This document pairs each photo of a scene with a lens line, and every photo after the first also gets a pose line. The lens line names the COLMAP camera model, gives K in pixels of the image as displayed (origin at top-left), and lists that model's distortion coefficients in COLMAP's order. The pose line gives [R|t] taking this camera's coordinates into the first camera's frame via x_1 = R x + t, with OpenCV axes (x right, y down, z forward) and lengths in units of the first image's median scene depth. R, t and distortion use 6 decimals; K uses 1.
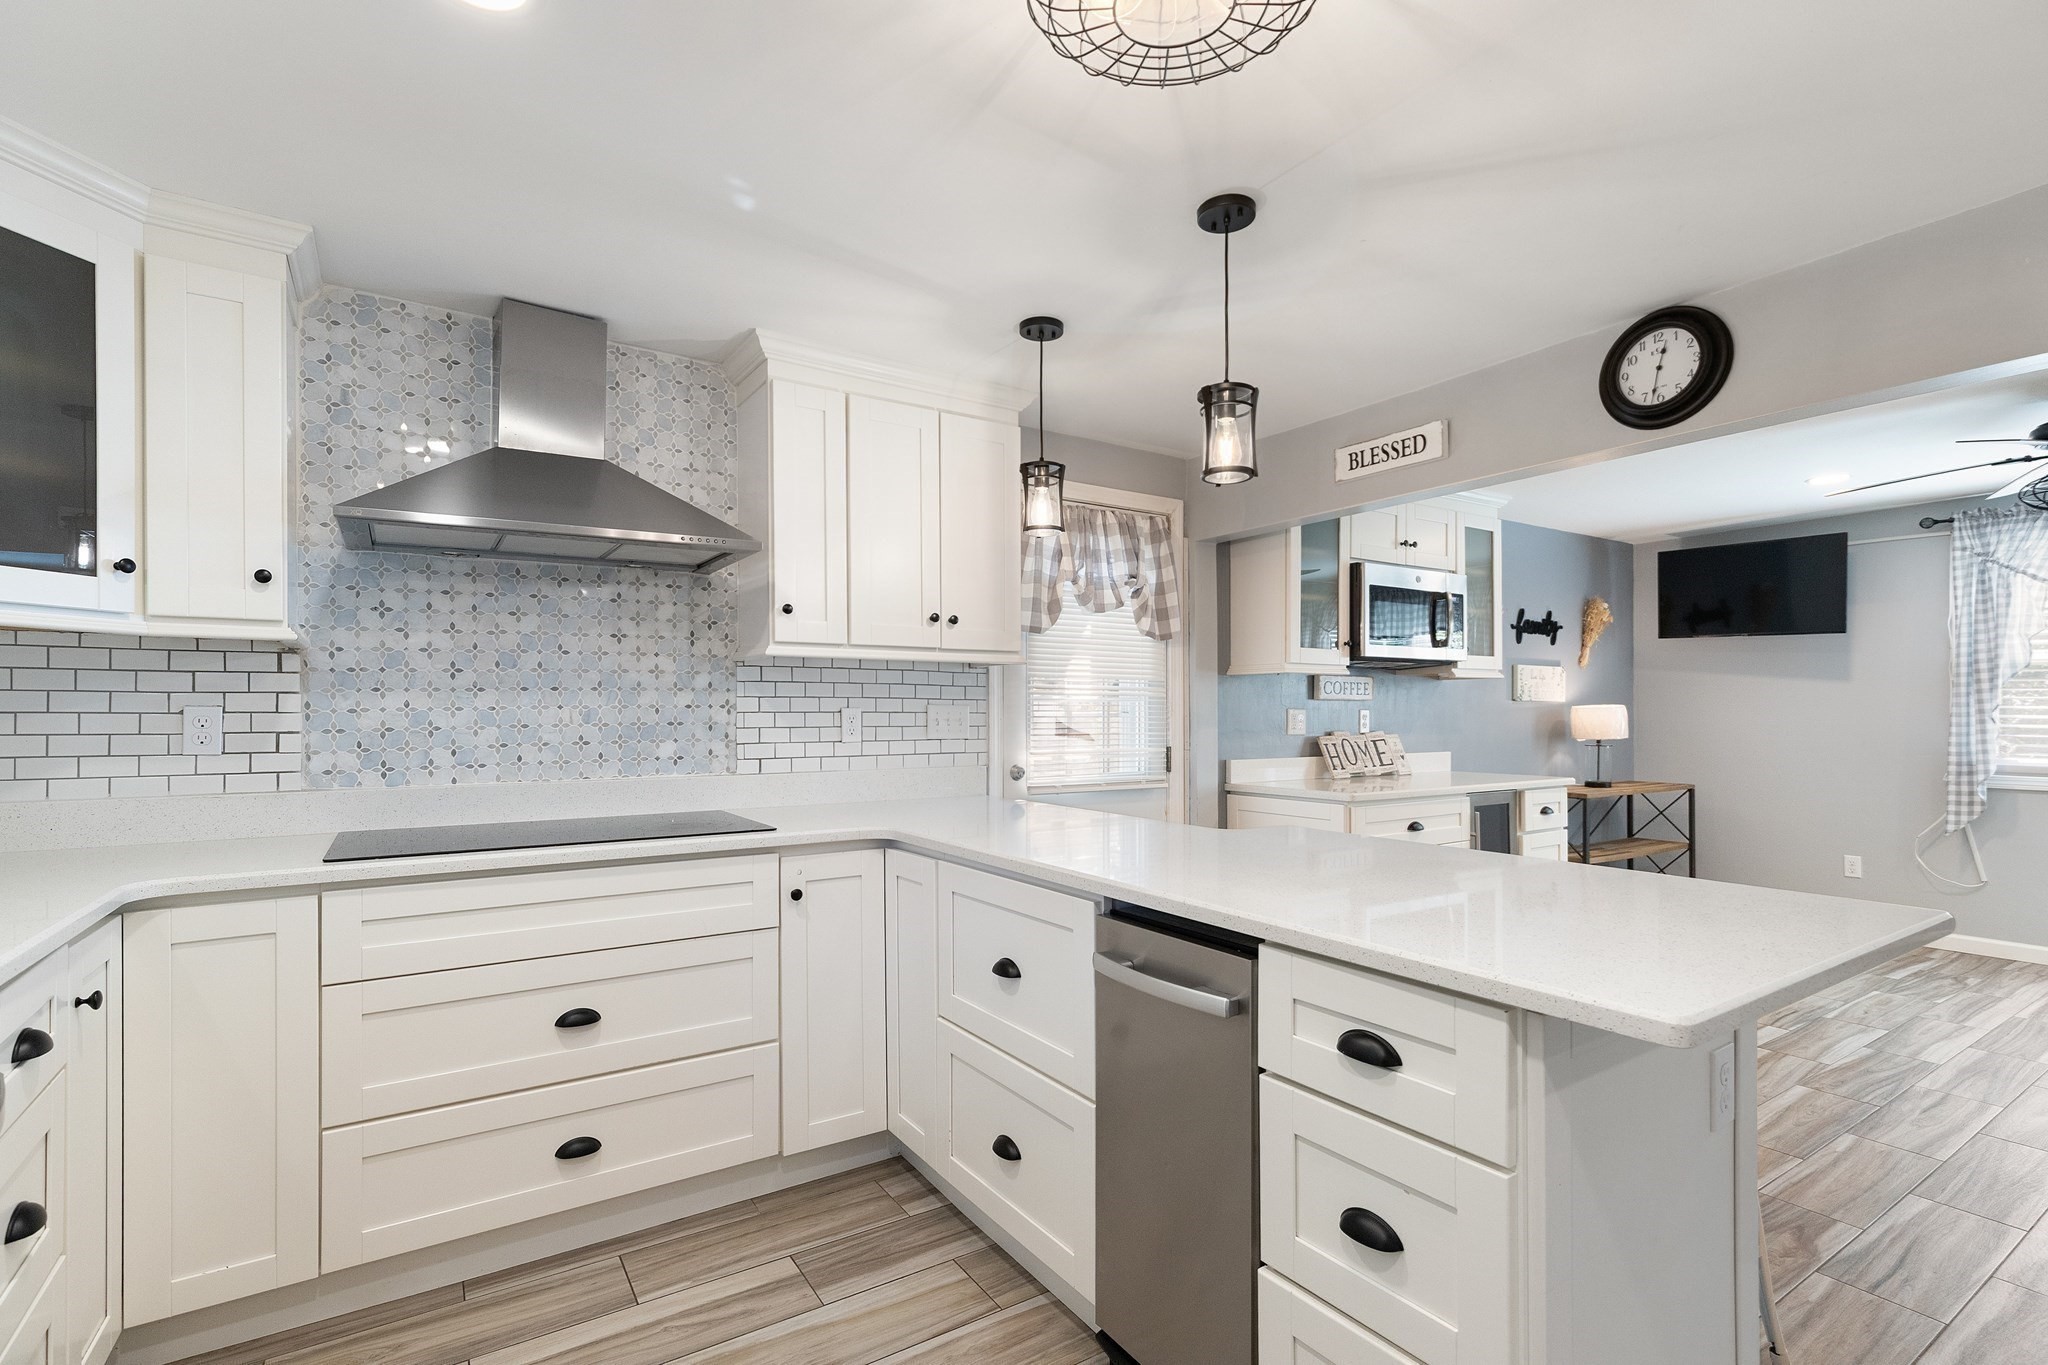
lens RADIAL K [[932.1, 0, 1017.4], [0, 932.1, 709.0], [0, 0, 1]] dist [0.004430, -0.000447]
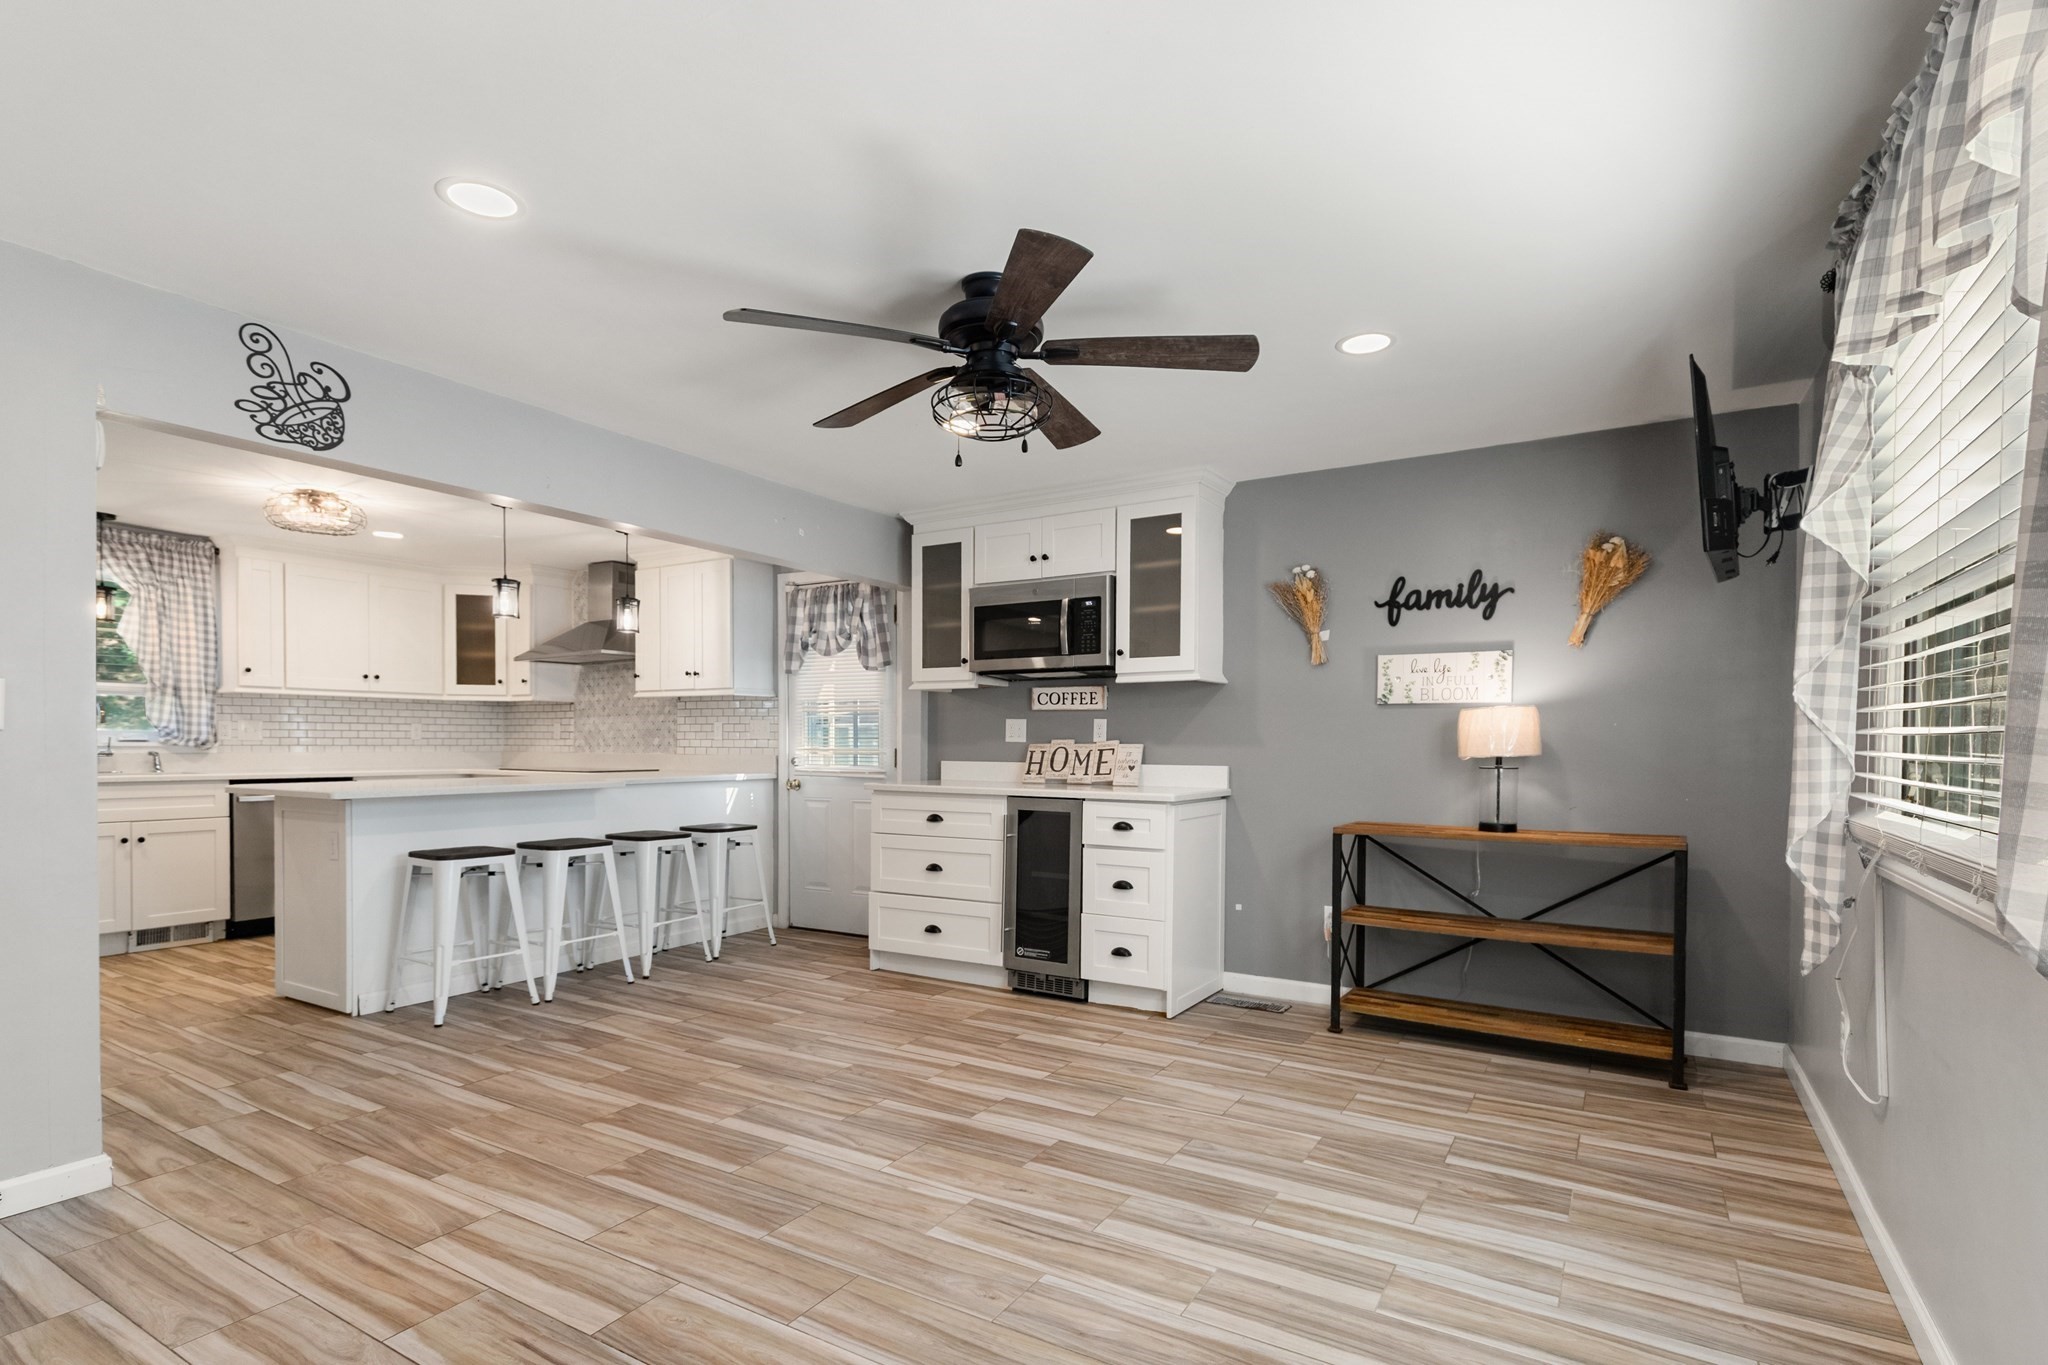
lens RADIAL K [[993.7, 0, 1029.4], [0, 993.7, 759.1], [0, 0, 1]] dist [0.007796, -0.001375]
pose [[0.438456, 0.017901, -0.898574, 1.640033], [-0.002291, 0.999821, 0.018800, 0.030199], [0.898750, -0.006184, 0.438419, 0.586214]]
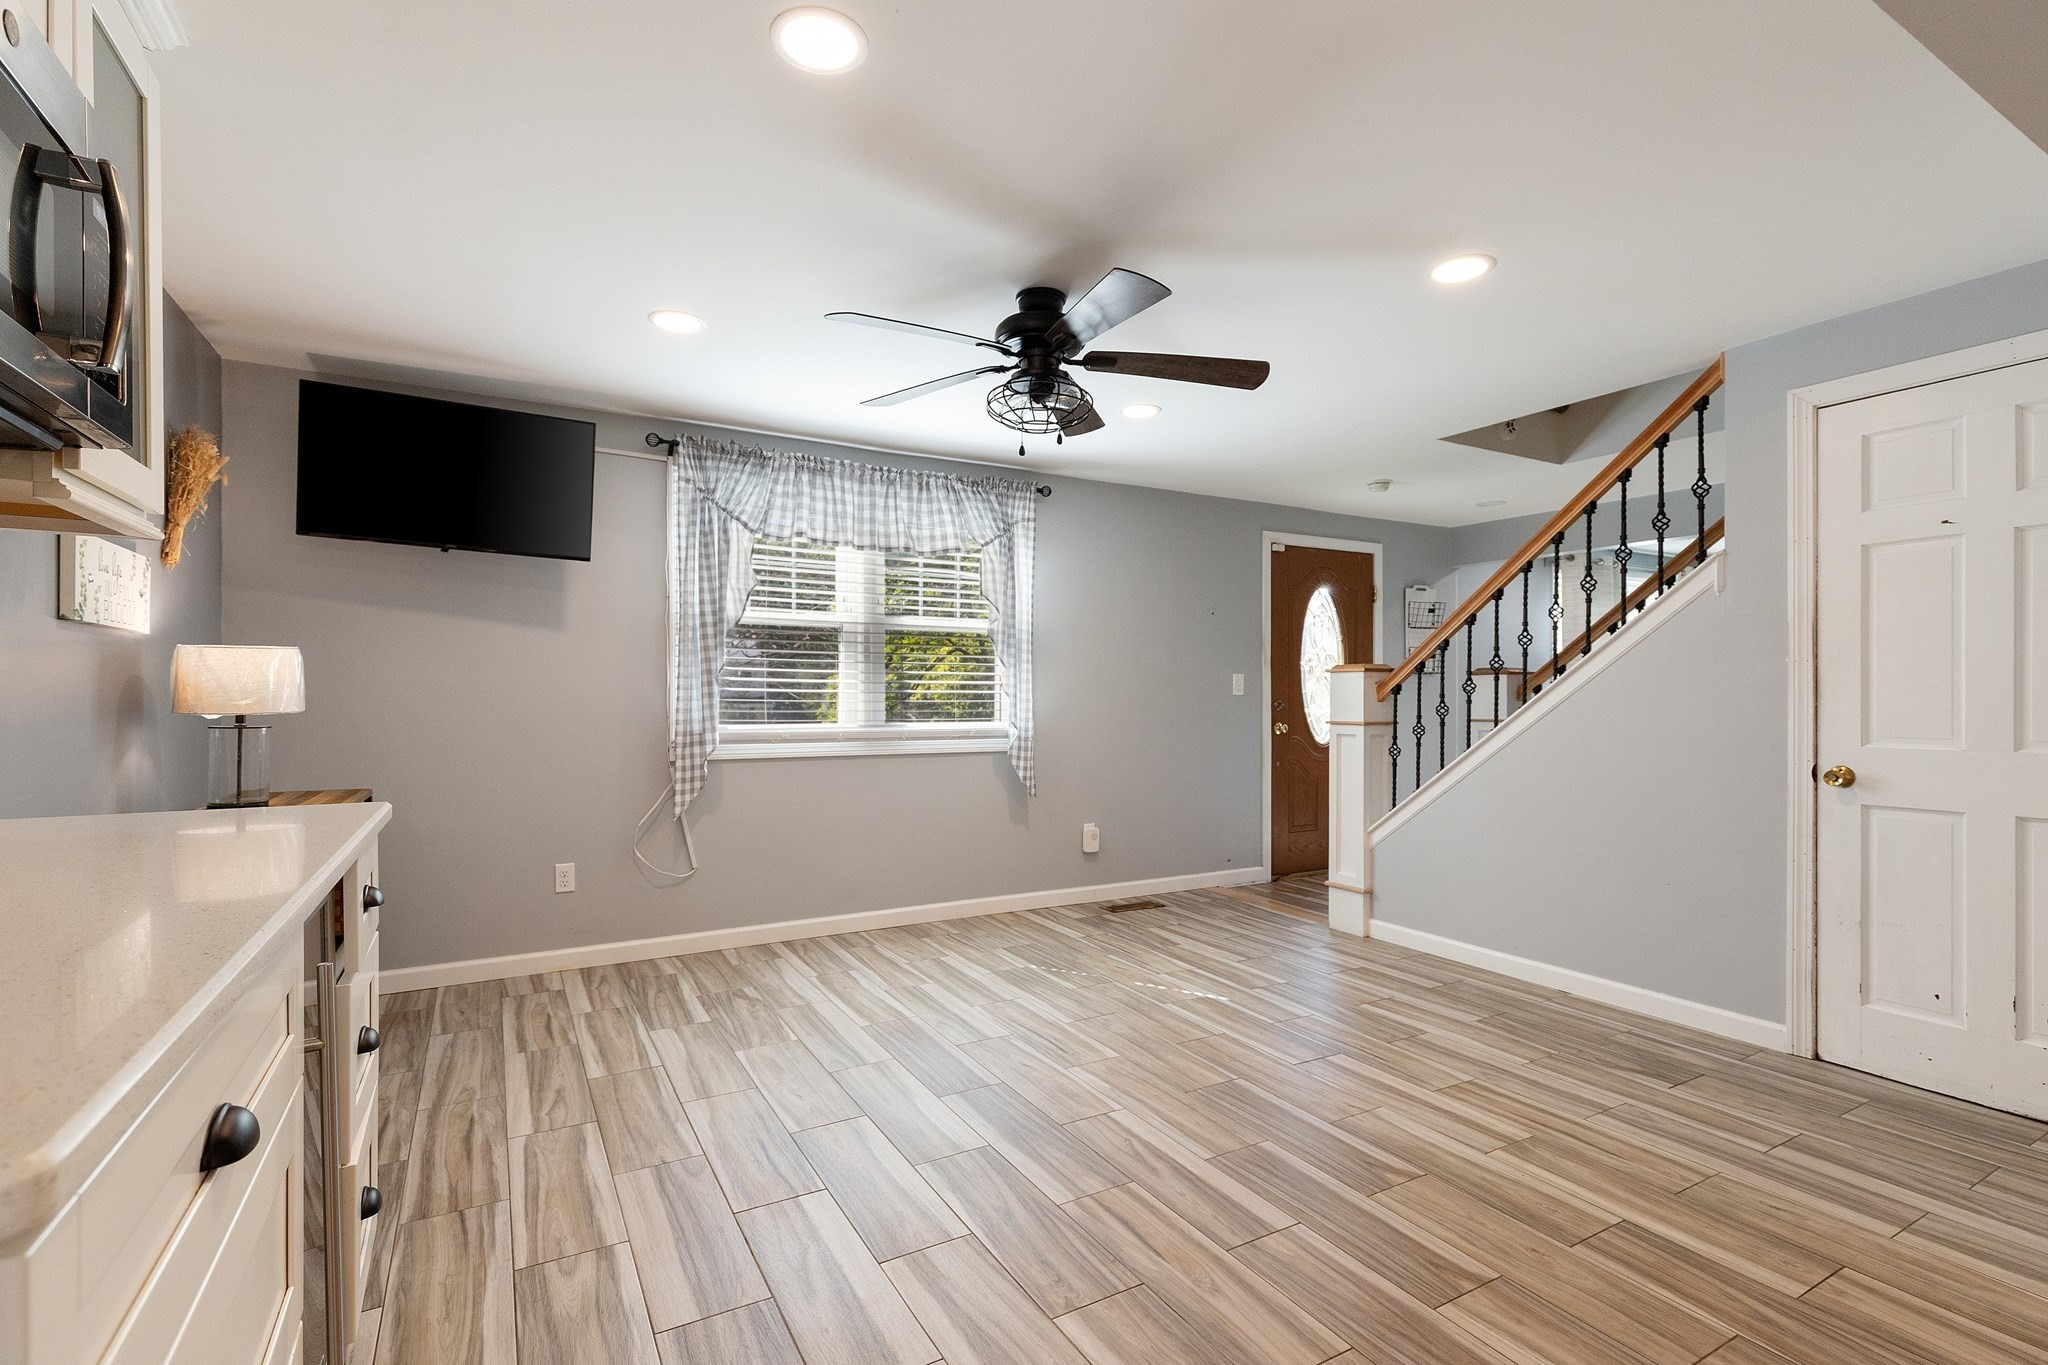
lens RADIAL K [[929.6, 0, 1010.5], [0, 929.6, 692.4], [0, 0, 1]] dist [0.008299, -0.000592]
pose [[0.063133, 0.005084, 0.997992, 0.242492], [-0.005359, 0.999974, -0.004755, 0.030919], [-0.997991, -0.005048, 0.063158, 0.845663]]
